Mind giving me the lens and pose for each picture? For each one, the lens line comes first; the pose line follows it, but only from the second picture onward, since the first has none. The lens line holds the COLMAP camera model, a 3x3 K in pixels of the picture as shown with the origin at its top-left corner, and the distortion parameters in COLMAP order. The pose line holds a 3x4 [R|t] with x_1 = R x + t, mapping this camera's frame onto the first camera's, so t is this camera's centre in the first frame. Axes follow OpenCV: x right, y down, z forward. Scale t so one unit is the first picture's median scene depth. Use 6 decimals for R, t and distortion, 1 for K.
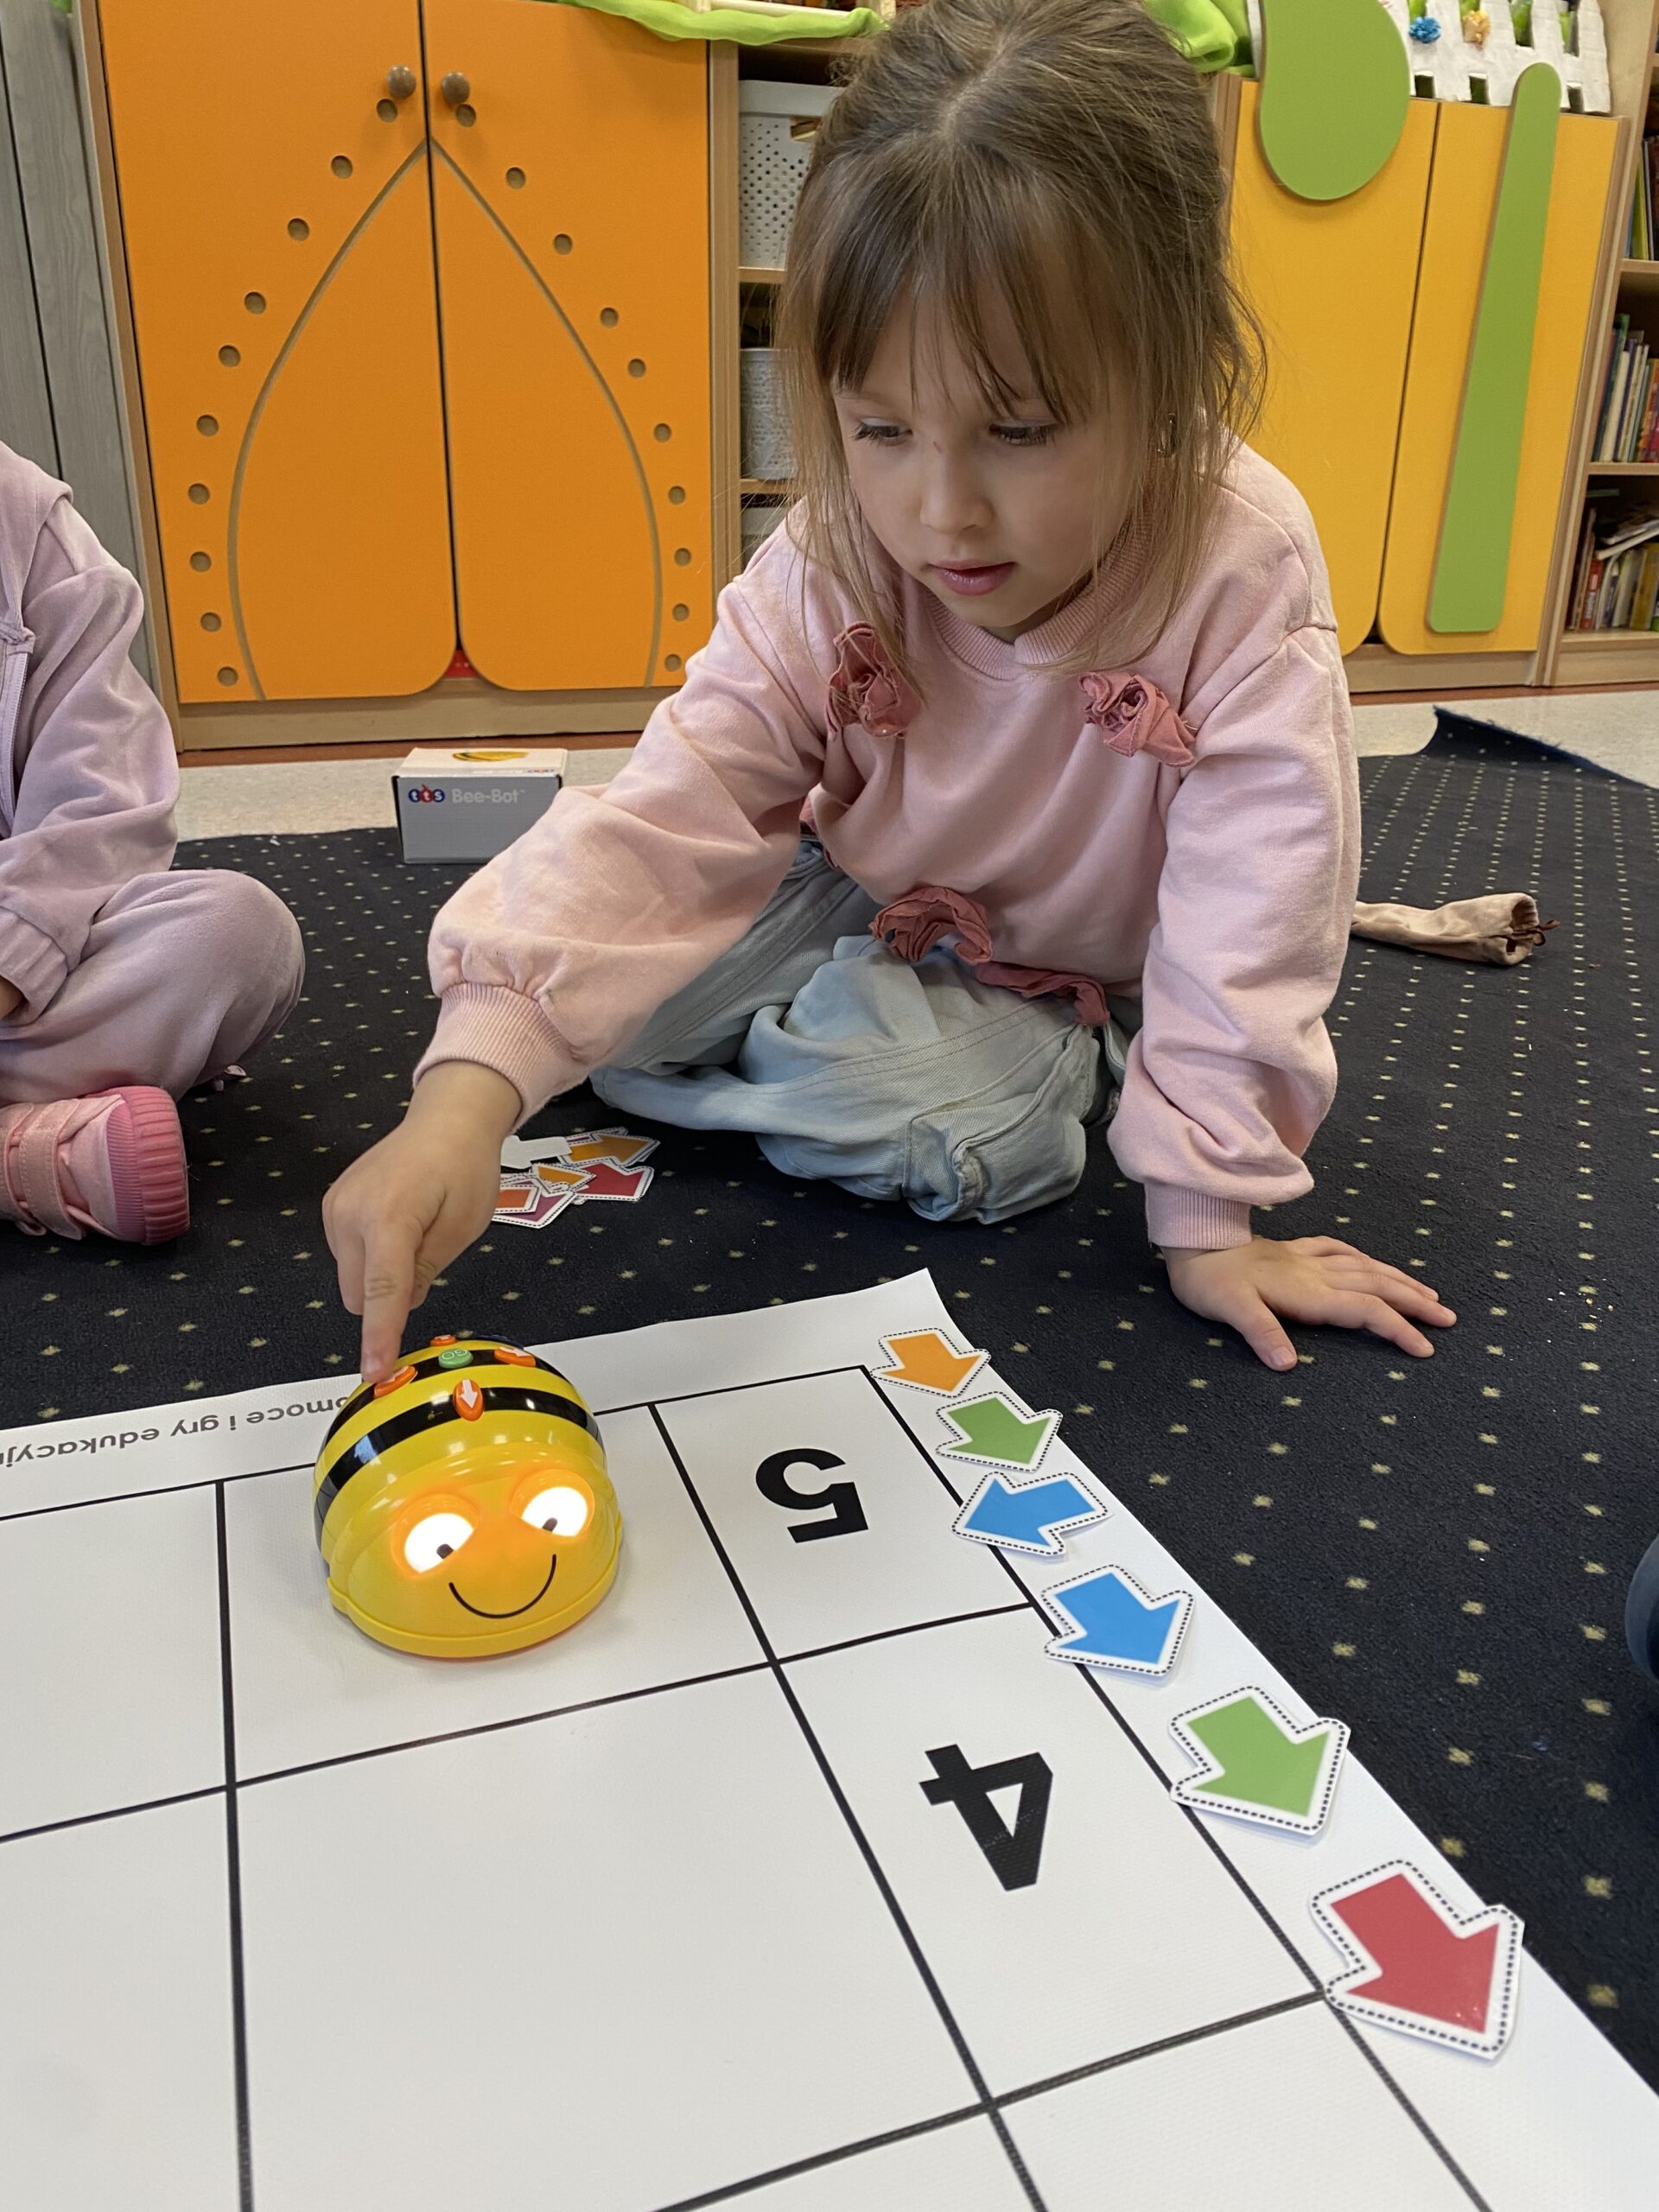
lens RADIAL K [[1692.4, 0, 834.2], [0, 1692.4, 1098.6], [0, 0, 1]] dist [0.022179, -0.025168]
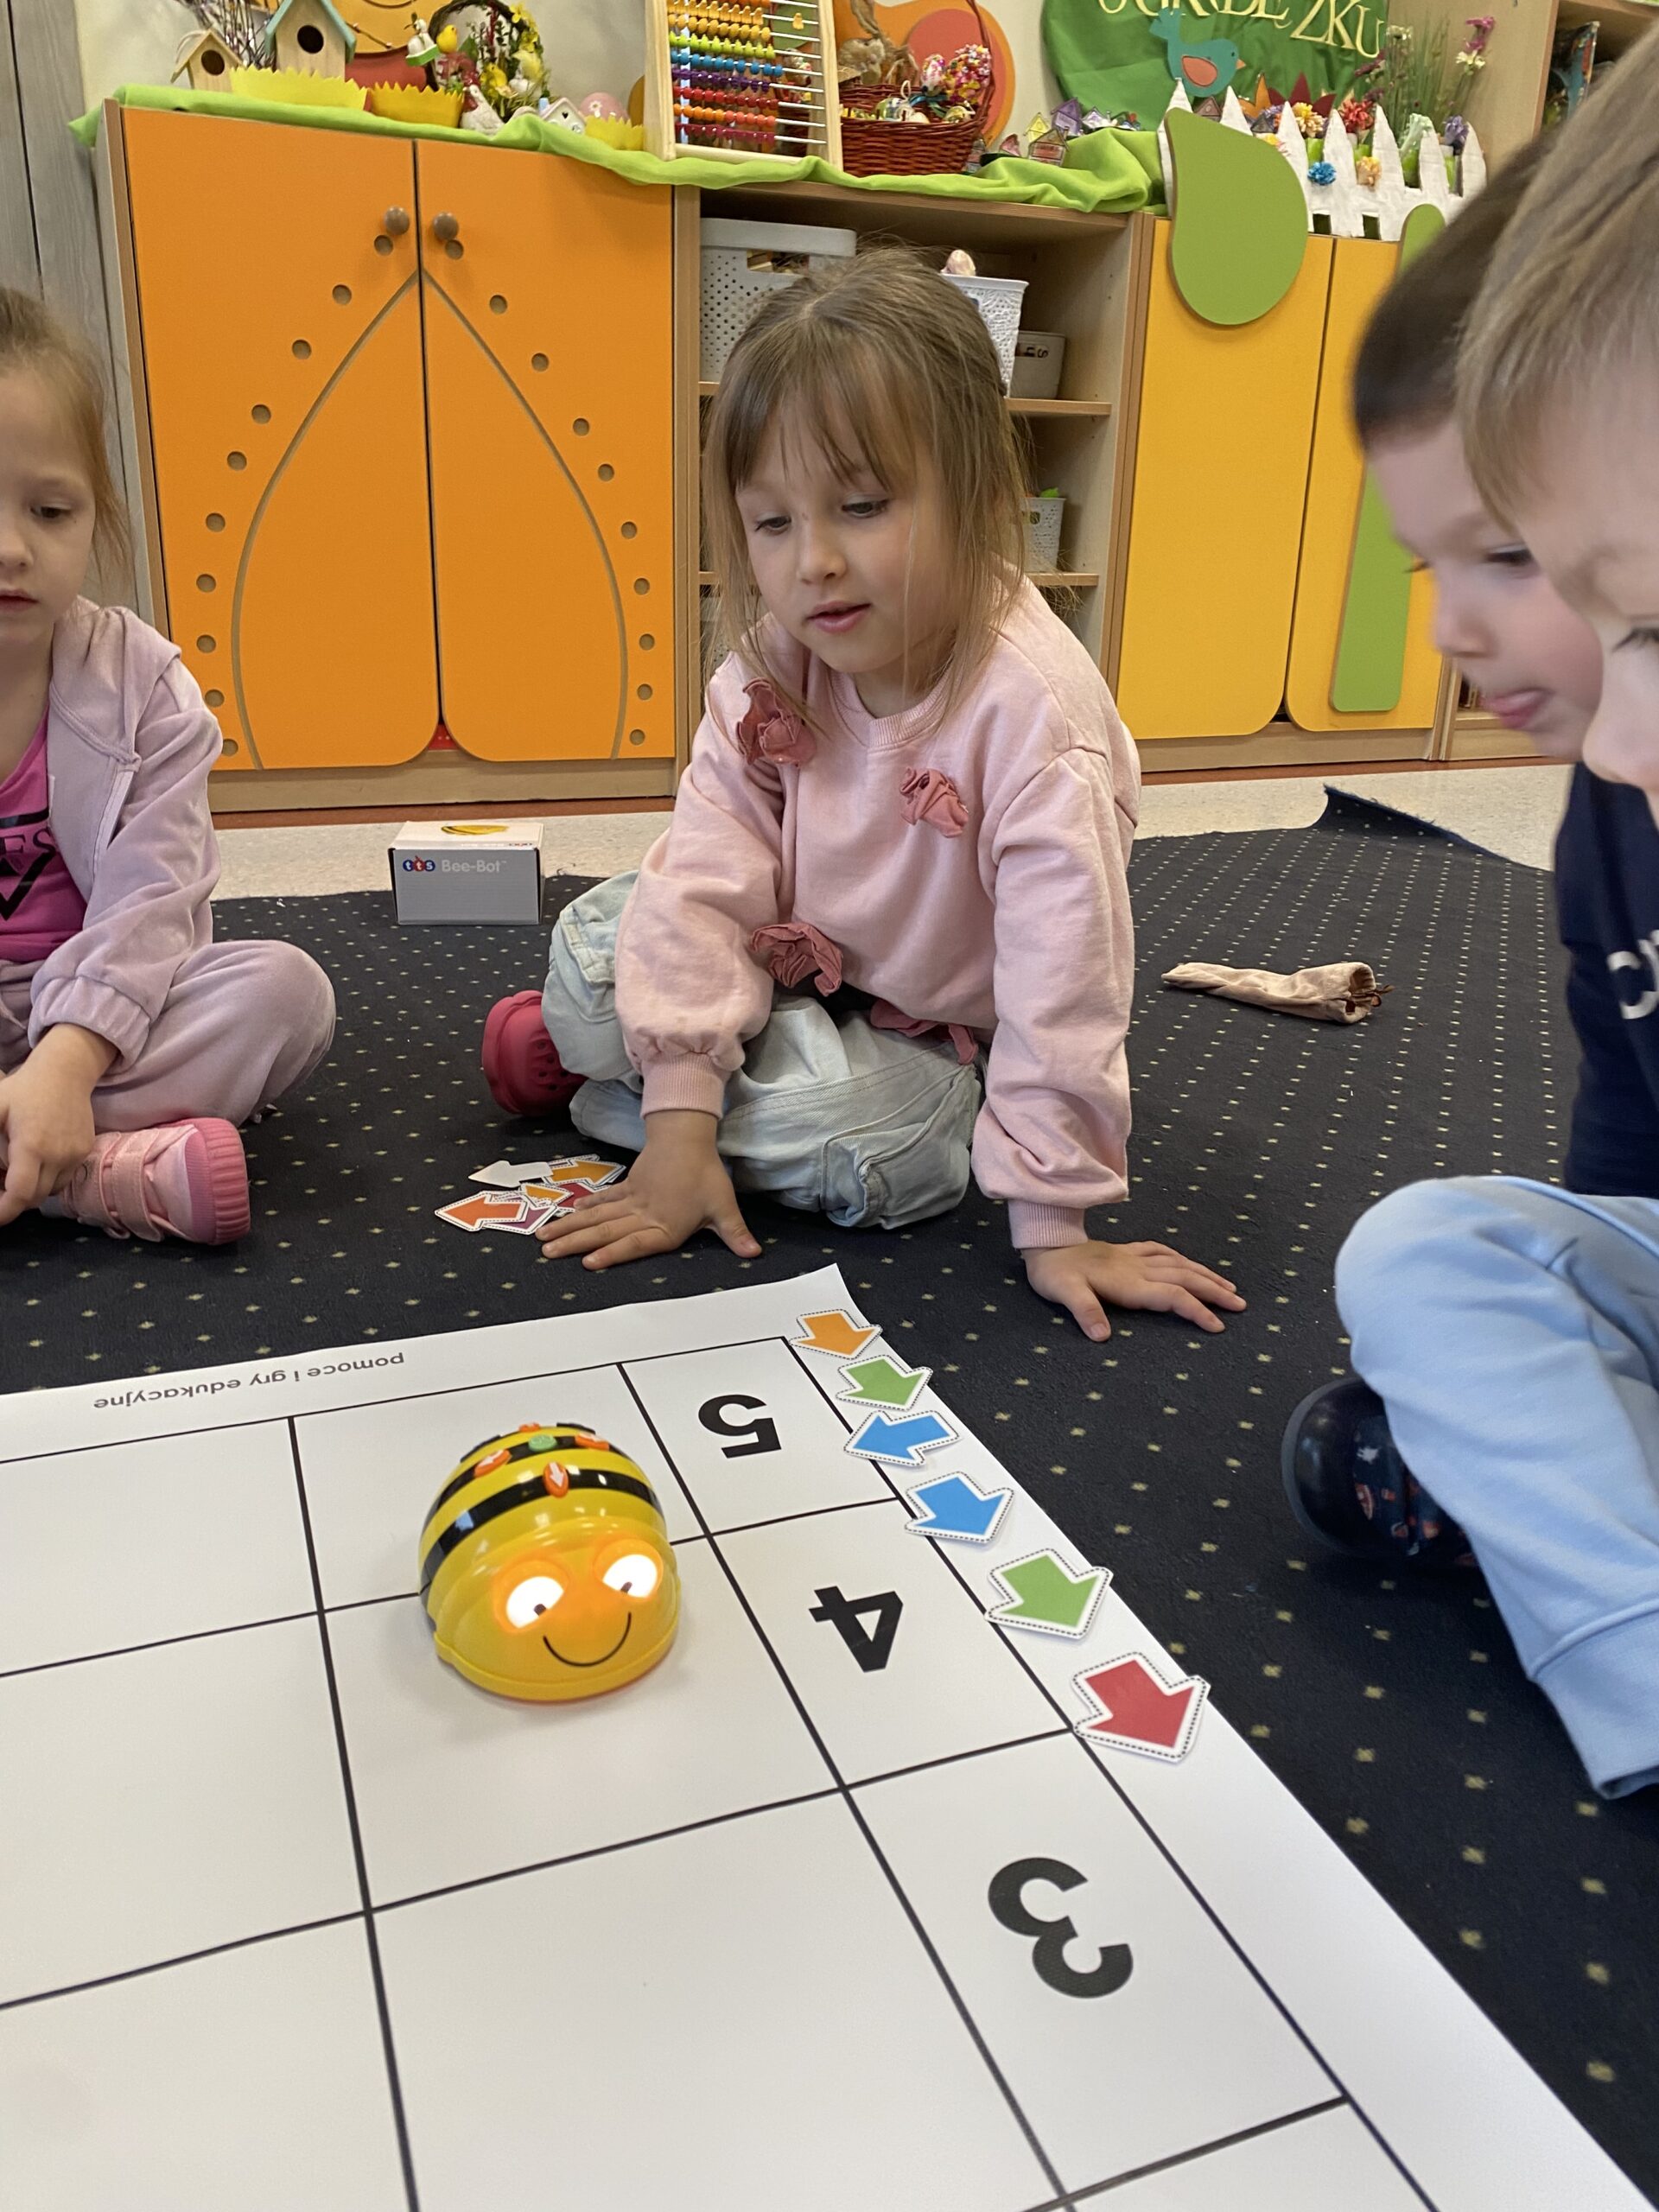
lens RADIAL K [[1692.4, 0, 824.0], [0, 1692.4, 1100.8], [0, 0, 1]] dist [0.022179, -0.025168]
pose [[0.999825, 0.005695, 0.017797, 0.020125], [-0.005282, 0.999717, -0.023179, 0.006143], [-0.017924, 0.023081, 0.999573, -0.245453]]
